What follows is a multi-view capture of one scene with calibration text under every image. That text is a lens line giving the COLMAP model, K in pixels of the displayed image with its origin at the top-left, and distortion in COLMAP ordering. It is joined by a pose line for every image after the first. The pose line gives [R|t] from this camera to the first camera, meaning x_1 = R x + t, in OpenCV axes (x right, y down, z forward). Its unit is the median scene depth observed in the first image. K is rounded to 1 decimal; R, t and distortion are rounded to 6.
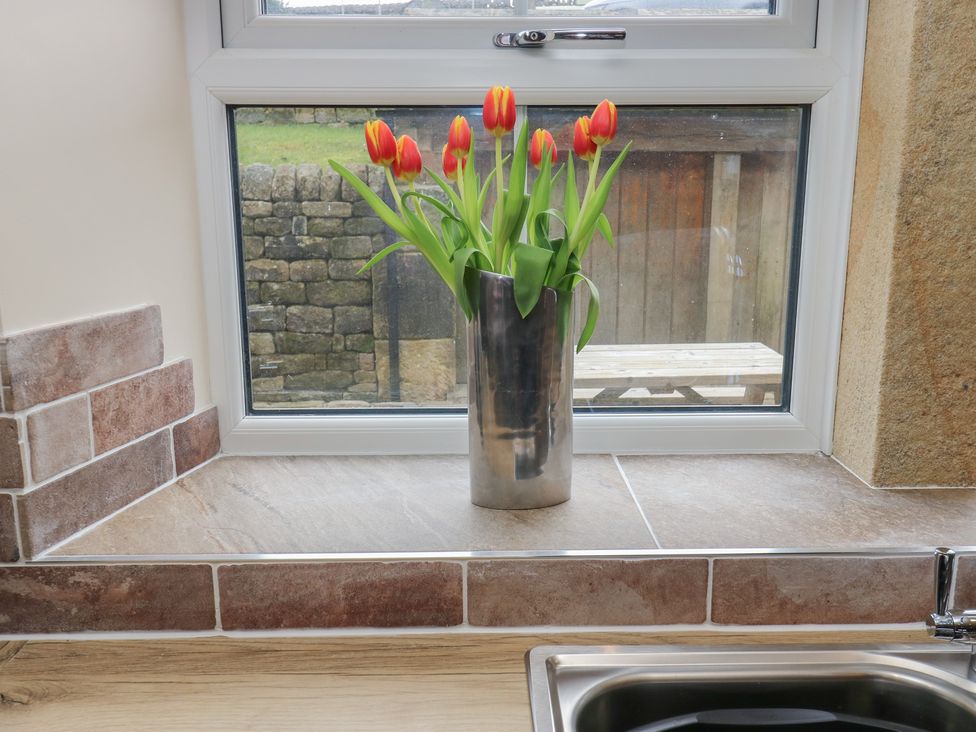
lens RADIAL K [[869.5, 0, 488.0], [0, 869.5, 366.0], [0, 0, 1]] dist [0.009026, 0.003785]
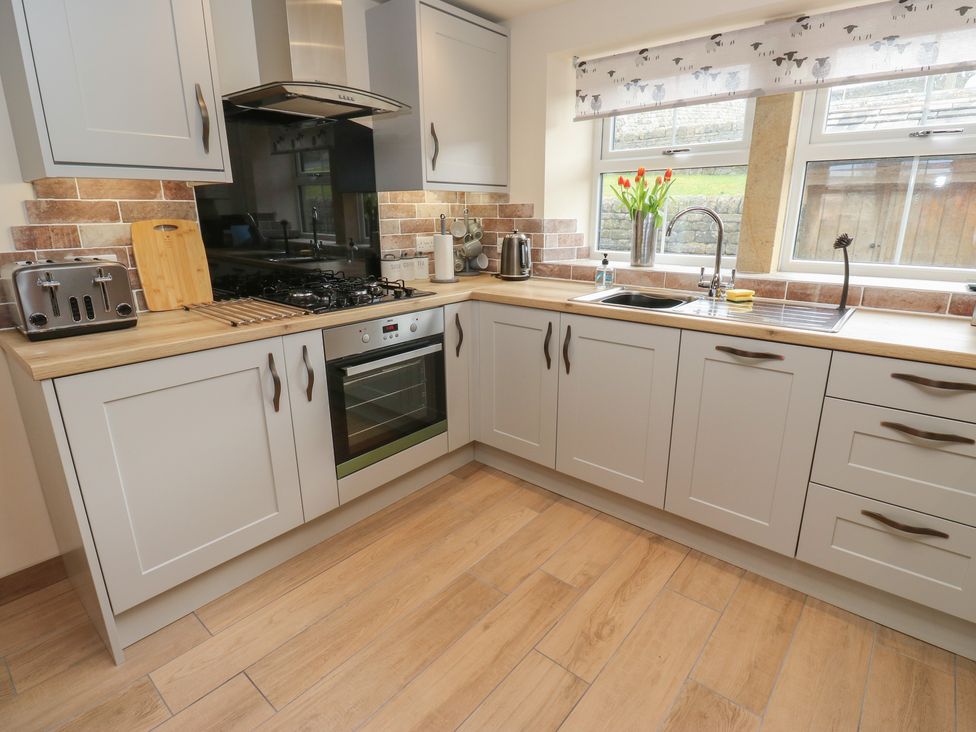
lens RADIAL K [[505.0, 0, 492.9], [0, 505.0, 361.7], [0, 0, 1]] dist [-0.004713, -0.001918]
pose [[0.754618, 0.185222, -0.629479, 1.118775], [-0.134220, 0.982620, 0.128230, 0.392874], [0.642290, -0.012277, 0.766364, -1.355836]]
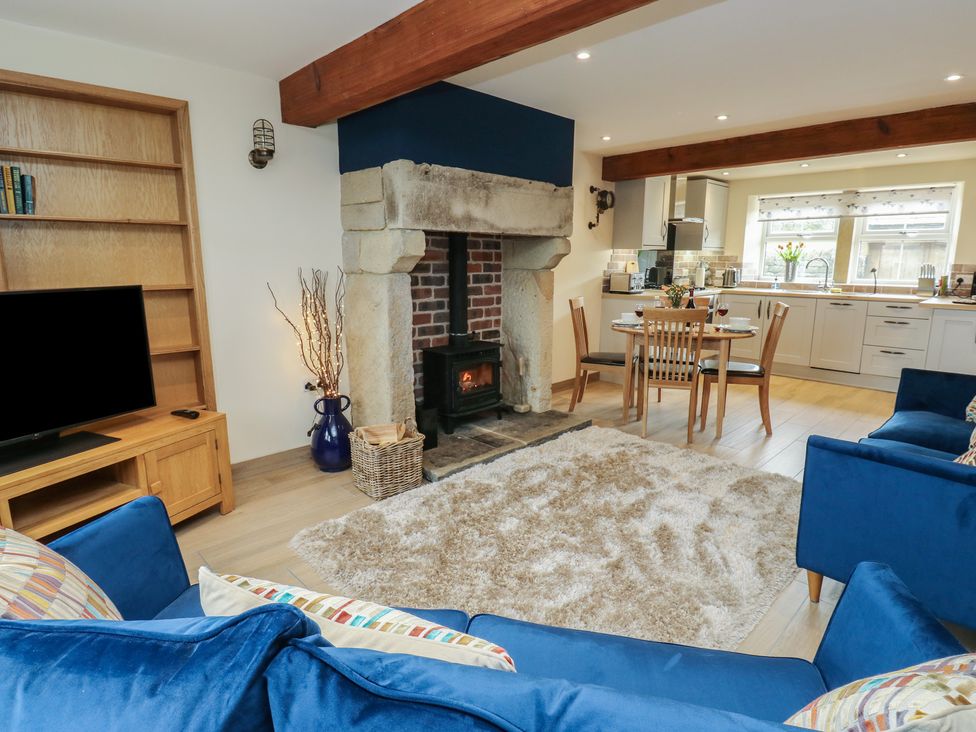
lens RADIAL K [[517.2, 0, 499.7], [0, 517.2, 360.7], [0, 0, 1]] dist [-0.004118, -0.002591]
pose [[0.699557, 0.142328, -0.700259, 1.975490], [-0.152268, 0.987147, 0.048522, 1.254858], [0.698165, 0.072683, 0.712238, -5.435304]]
